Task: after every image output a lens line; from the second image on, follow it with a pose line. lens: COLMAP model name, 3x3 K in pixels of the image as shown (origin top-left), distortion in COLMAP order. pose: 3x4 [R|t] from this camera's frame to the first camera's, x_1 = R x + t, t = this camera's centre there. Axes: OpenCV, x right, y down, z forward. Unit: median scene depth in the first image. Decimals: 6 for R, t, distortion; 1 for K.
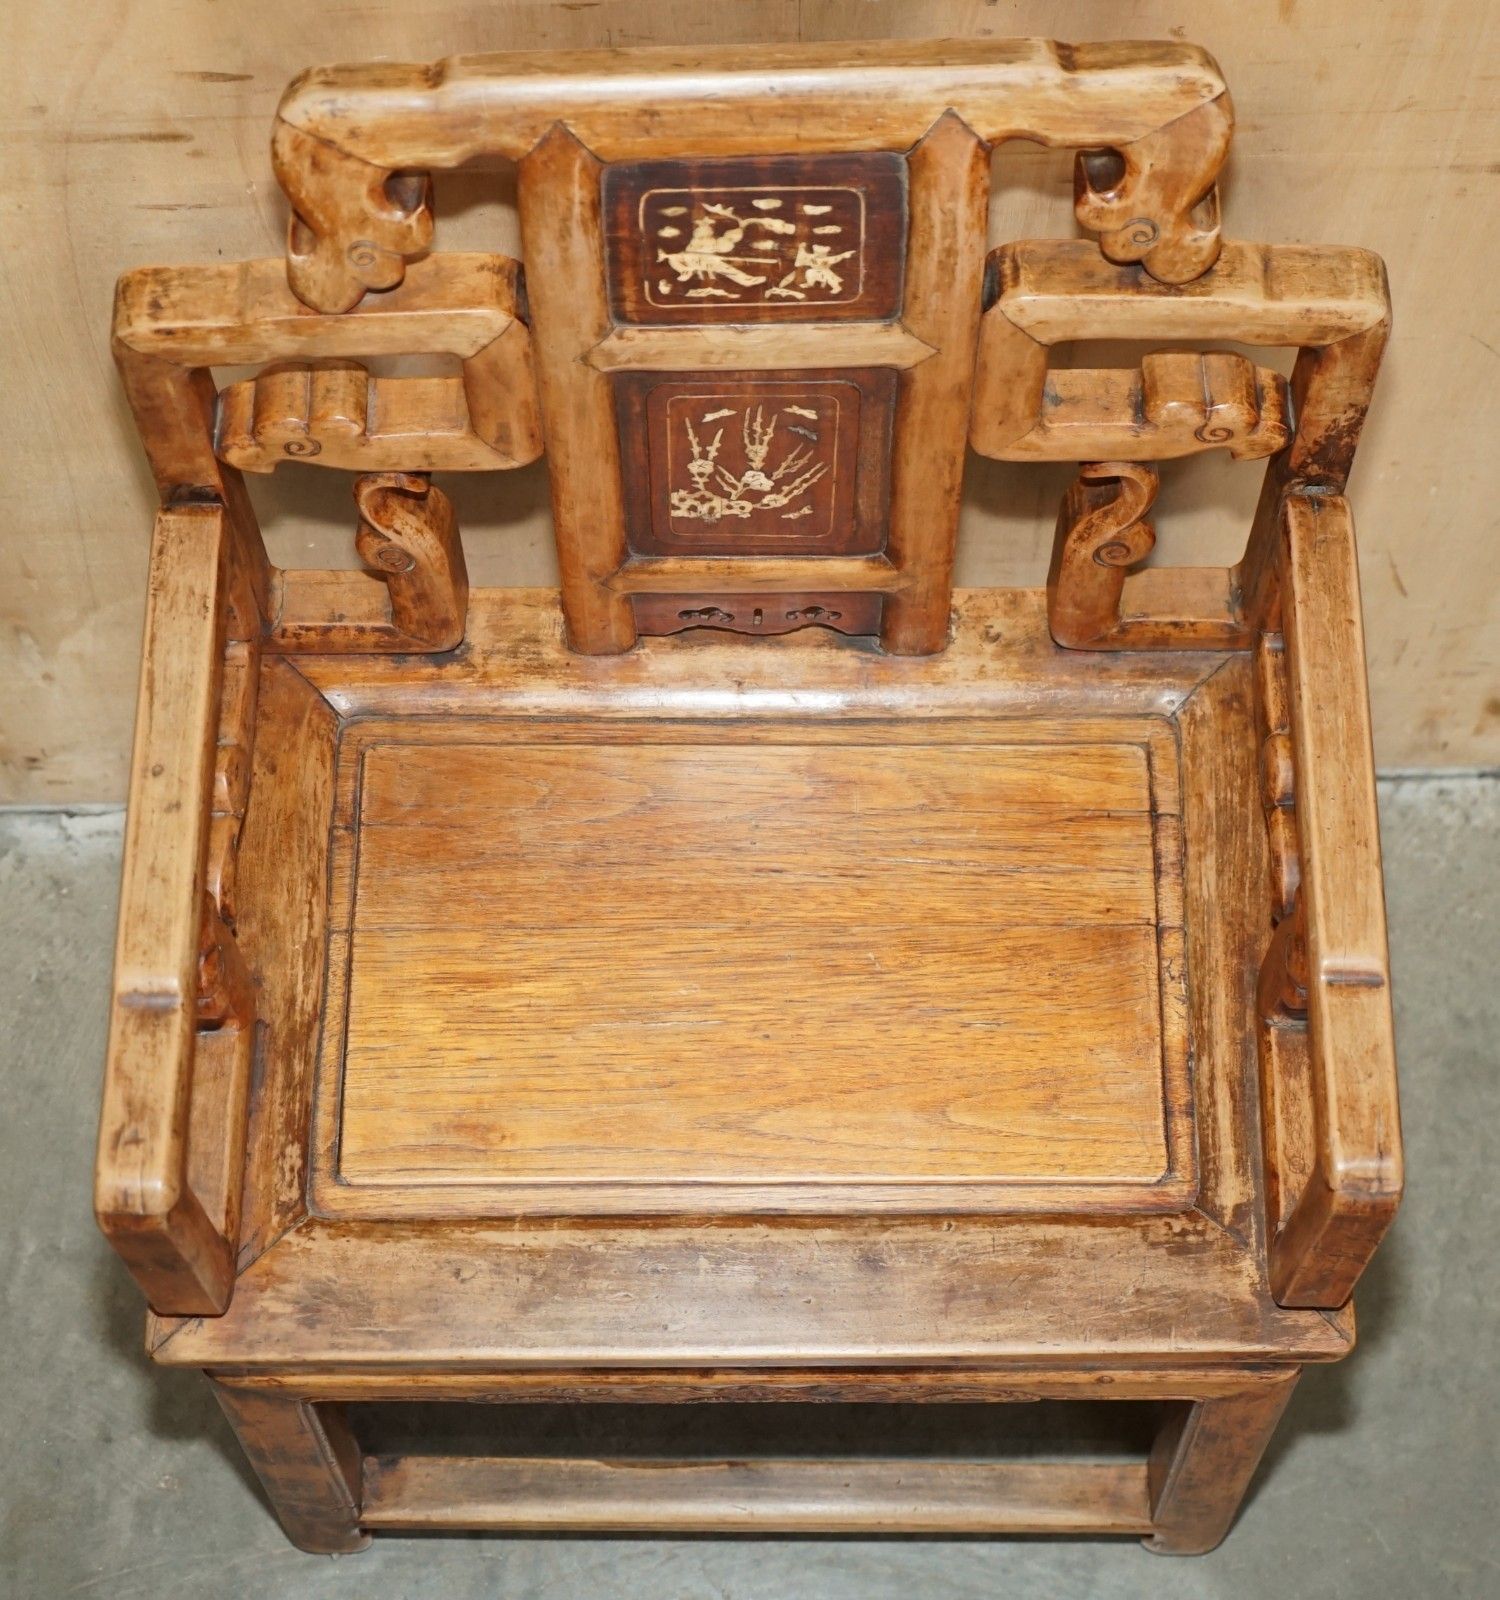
lens RADIAL K [[3228.1, 0, 829.1], [0, 3228.1, 785.4], [0, 0, 1]] dist [0.012921, 0.000000]
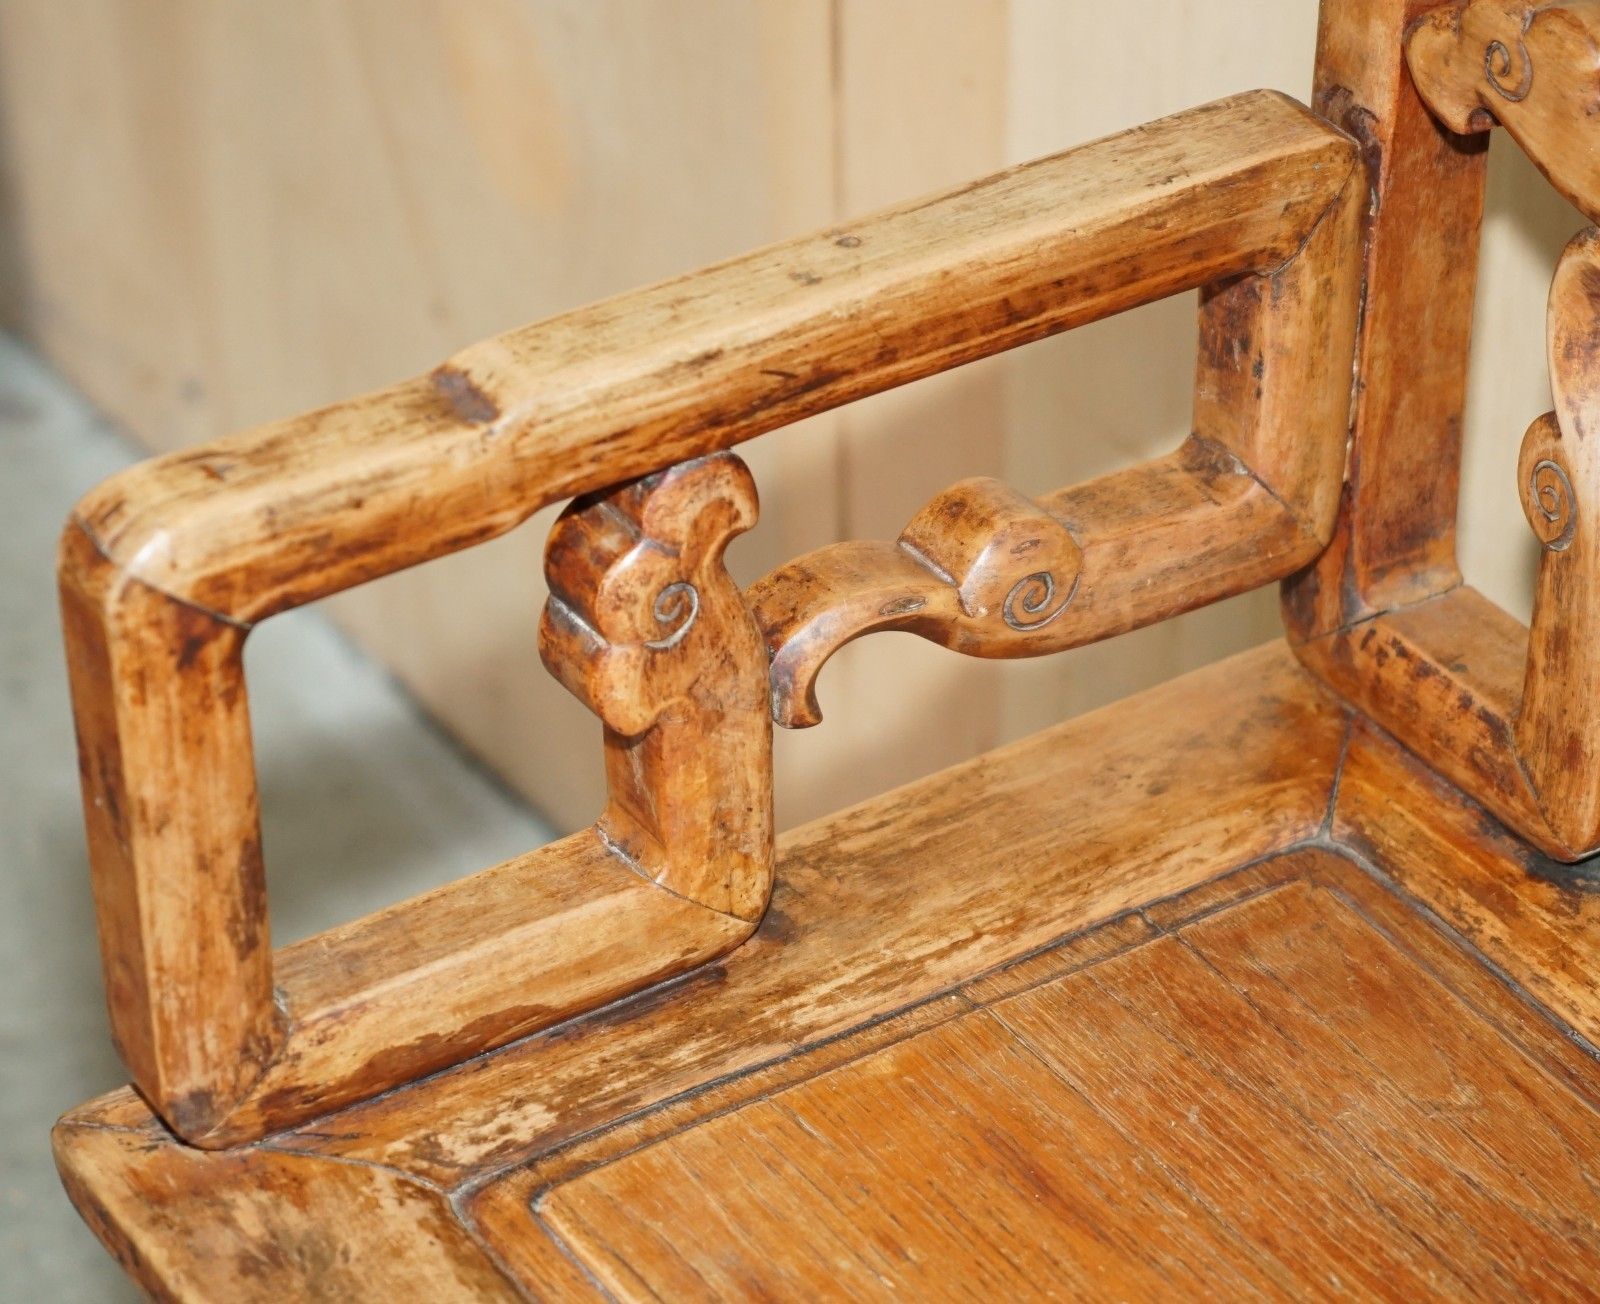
lens RADIAL K [[5044.7, 0, 708.9], [0, 5044.7, 672.7], [0, 0, 1]] dist [-0.025361, 0.000000]
pose [[0.520106, 0.462574, -0.717994, 0.381877], [-0.768984, 0.619446, -0.157959, 0.175653], [0.371690, 0.634281, 0.677889, 0.440946]]
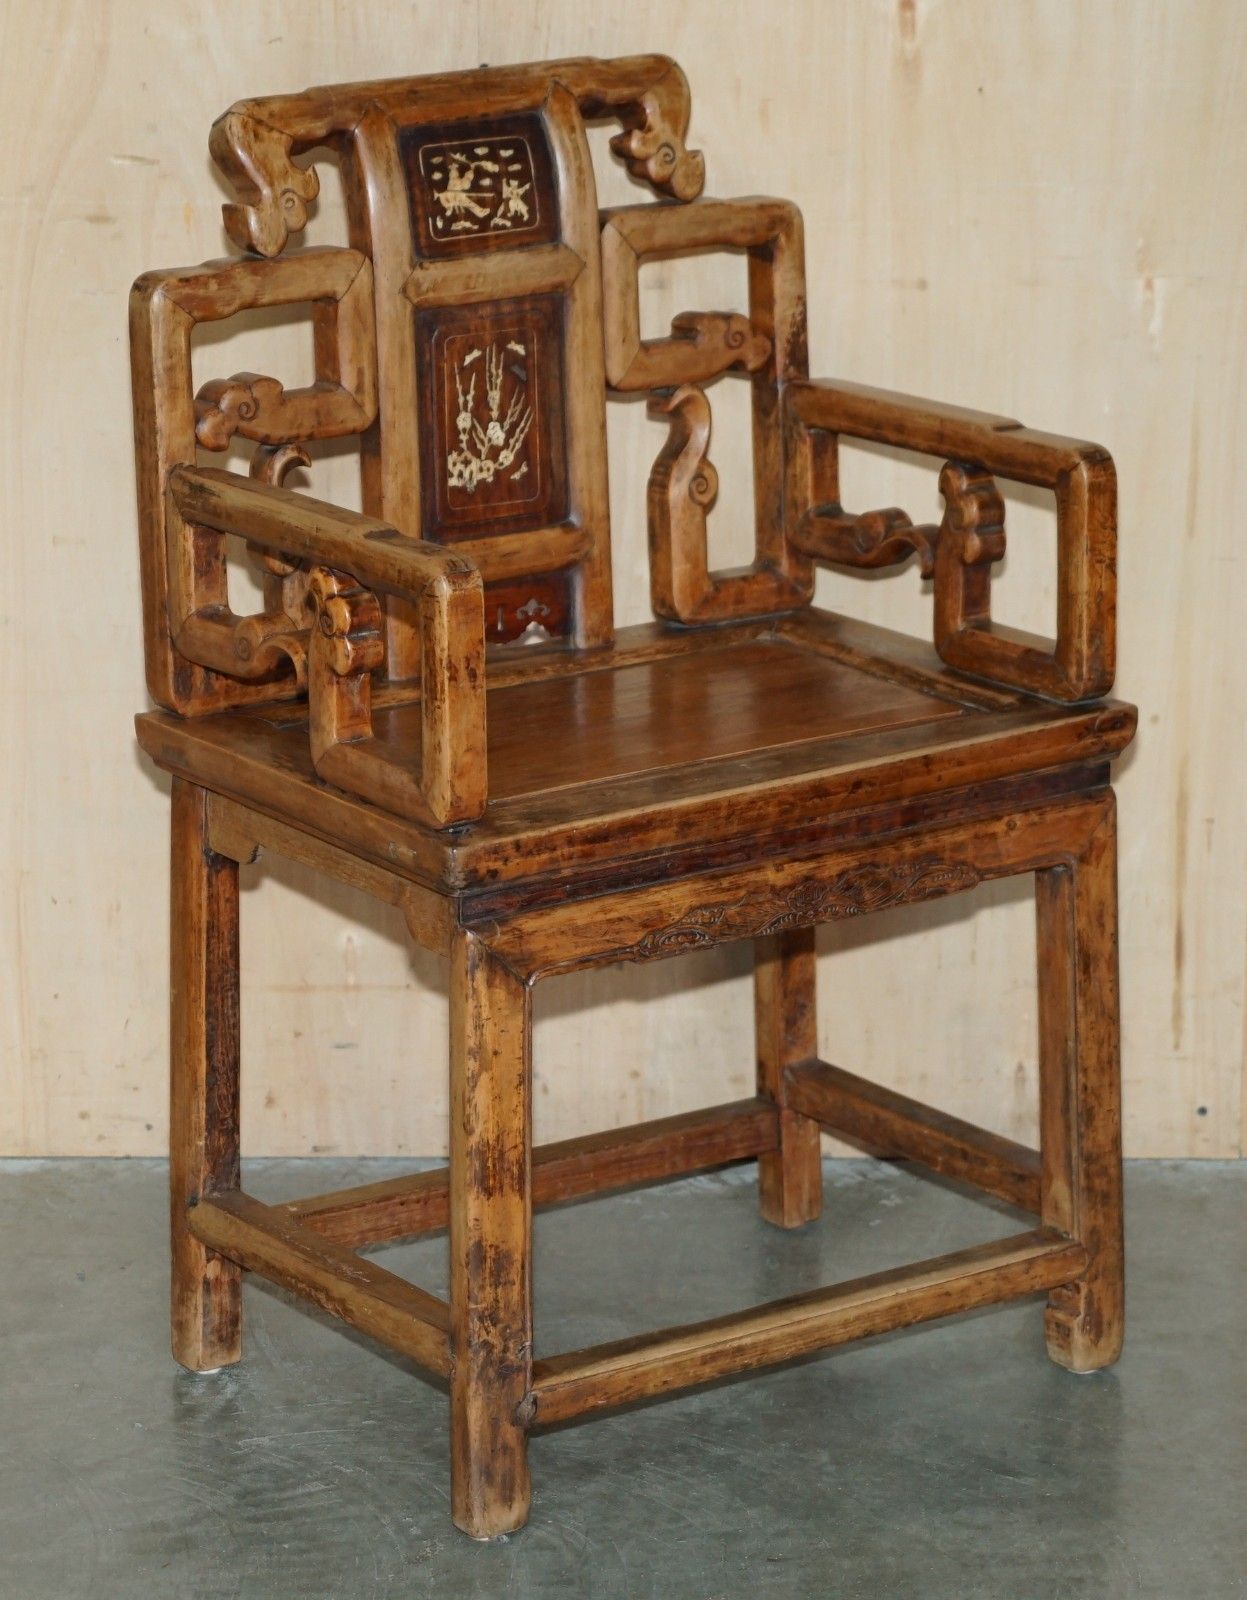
lens RADIAL K [[5386.8, 0, 622.2], [0, 5386.8, 799.3], [0, 0, 1]] dist [-0.087476, 0.000000]
pose [[0.823405, -0.174850, 0.539844, -1.338711], [0.526968, 0.588512, -0.613154, 1.553047], [-0.210495, 0.789355, 0.576724, -0.320243]]
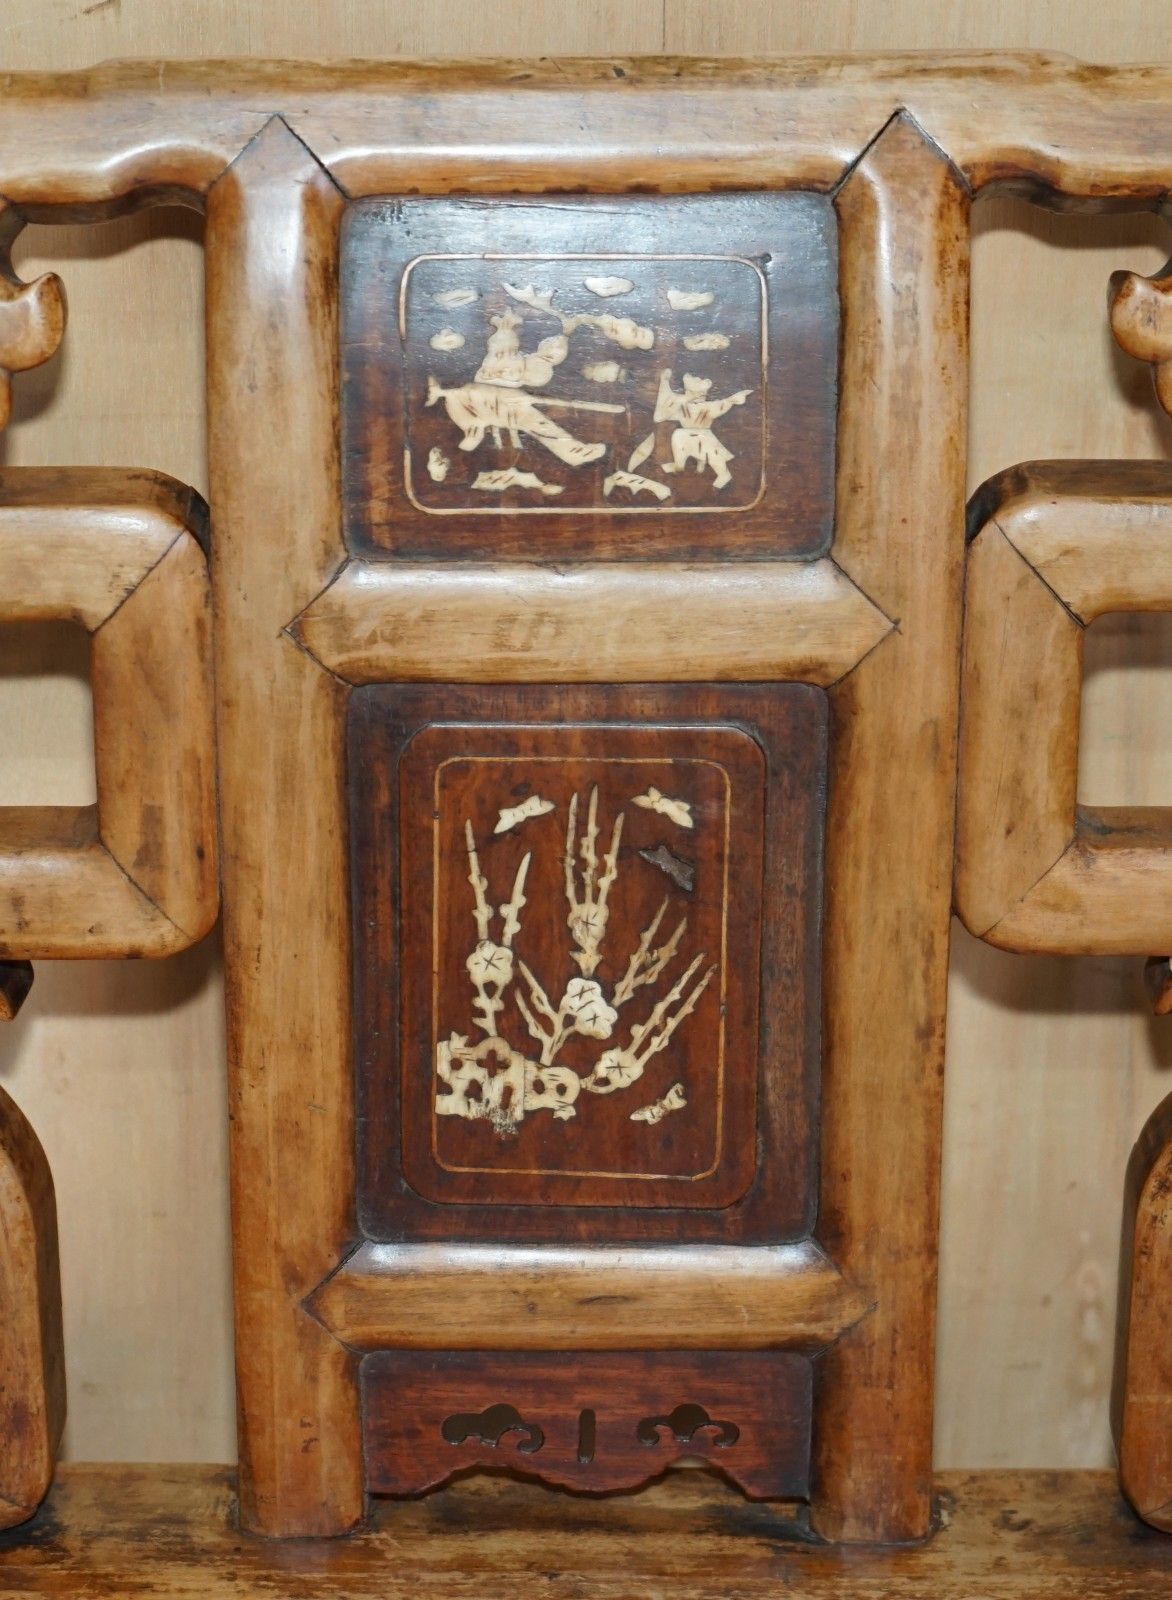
lens RADIAL K [[5263.3, 0, 594.2], [0, 5263.3, 782.2], [0, 0, 1]] dist [-0.038029, 0.000000]
pose [[0.999720, -0.006078, -0.022854, 0.000334], [-0.010077, 0.764788, -0.644203, 0.468405], [0.021394, 0.644253, 0.764513, 0.258694]]
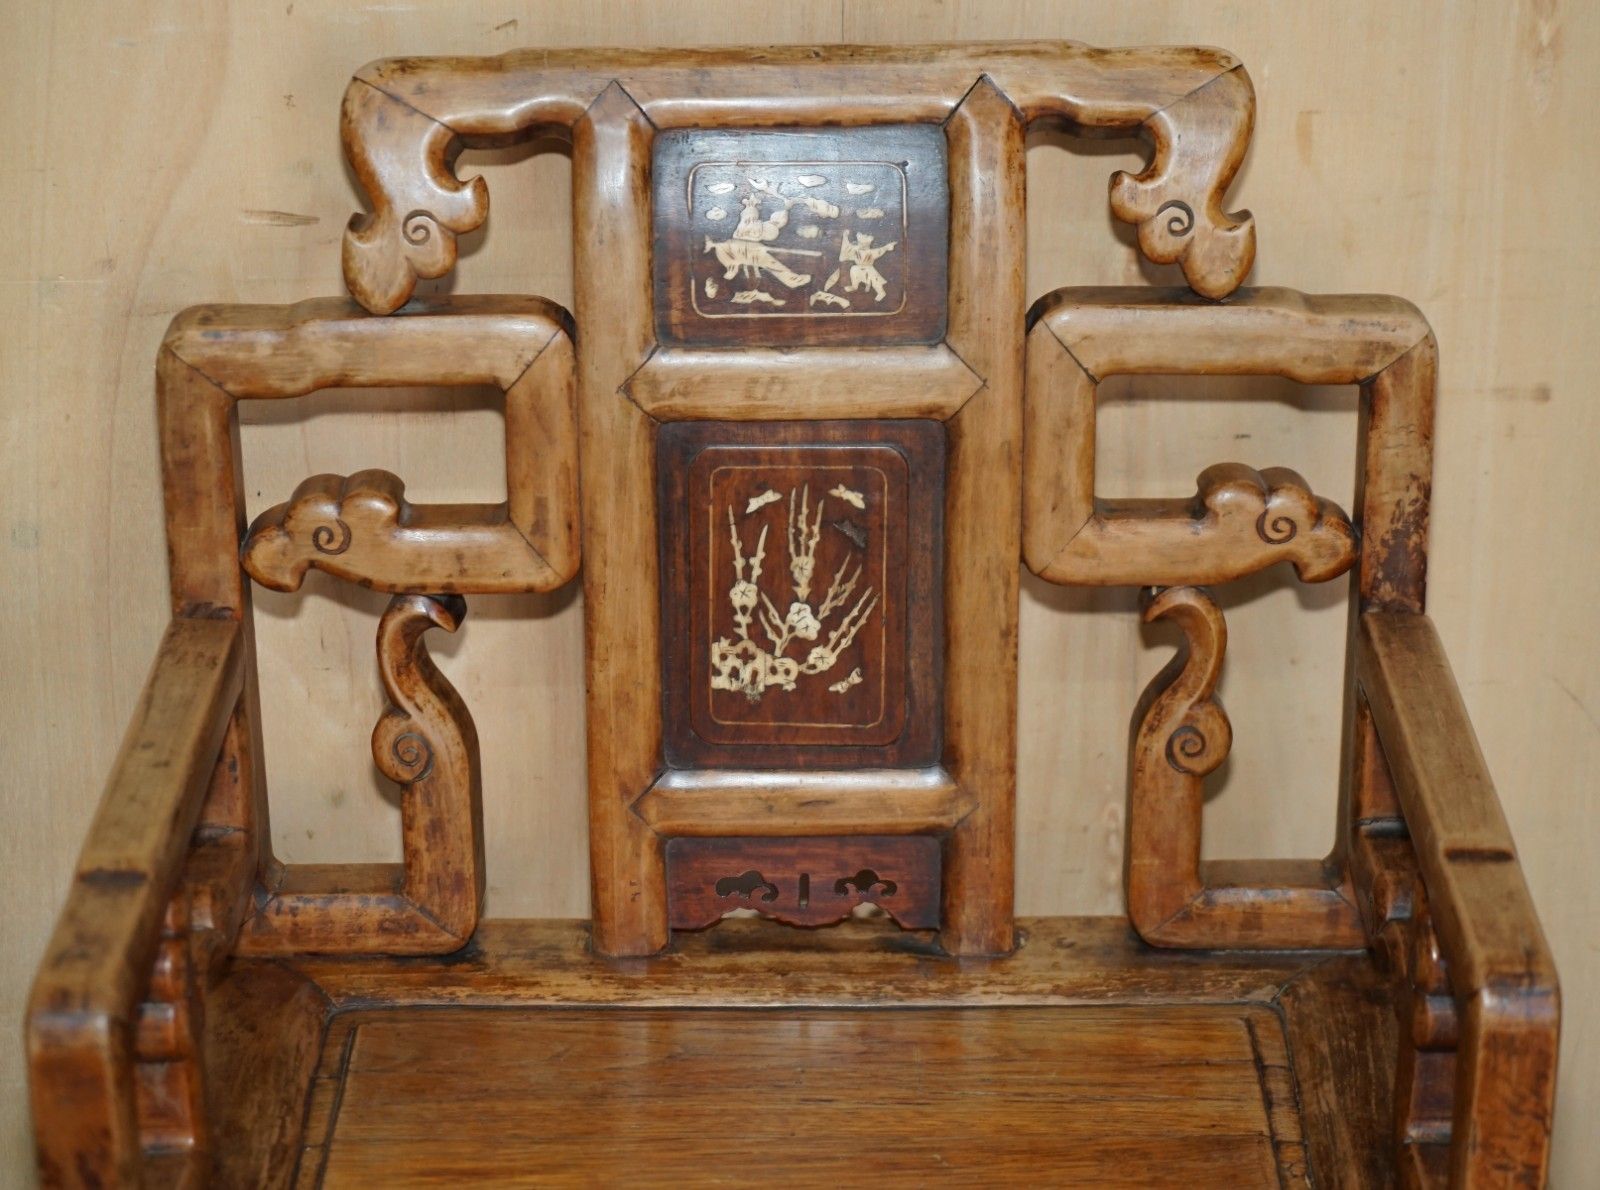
lens RADIAL K [[3828.1, 0, 850.3], [0, 3828.1, 550.1], [0, 0, 1]] dist [-0.033985, 0.000000]
pose [[0.999850, -0.016515, -0.005183, -0.002112], [0.008520, 0.730207, -0.683173, 0.650050], [0.015067, 0.683026, 0.730238, 0.162085]]
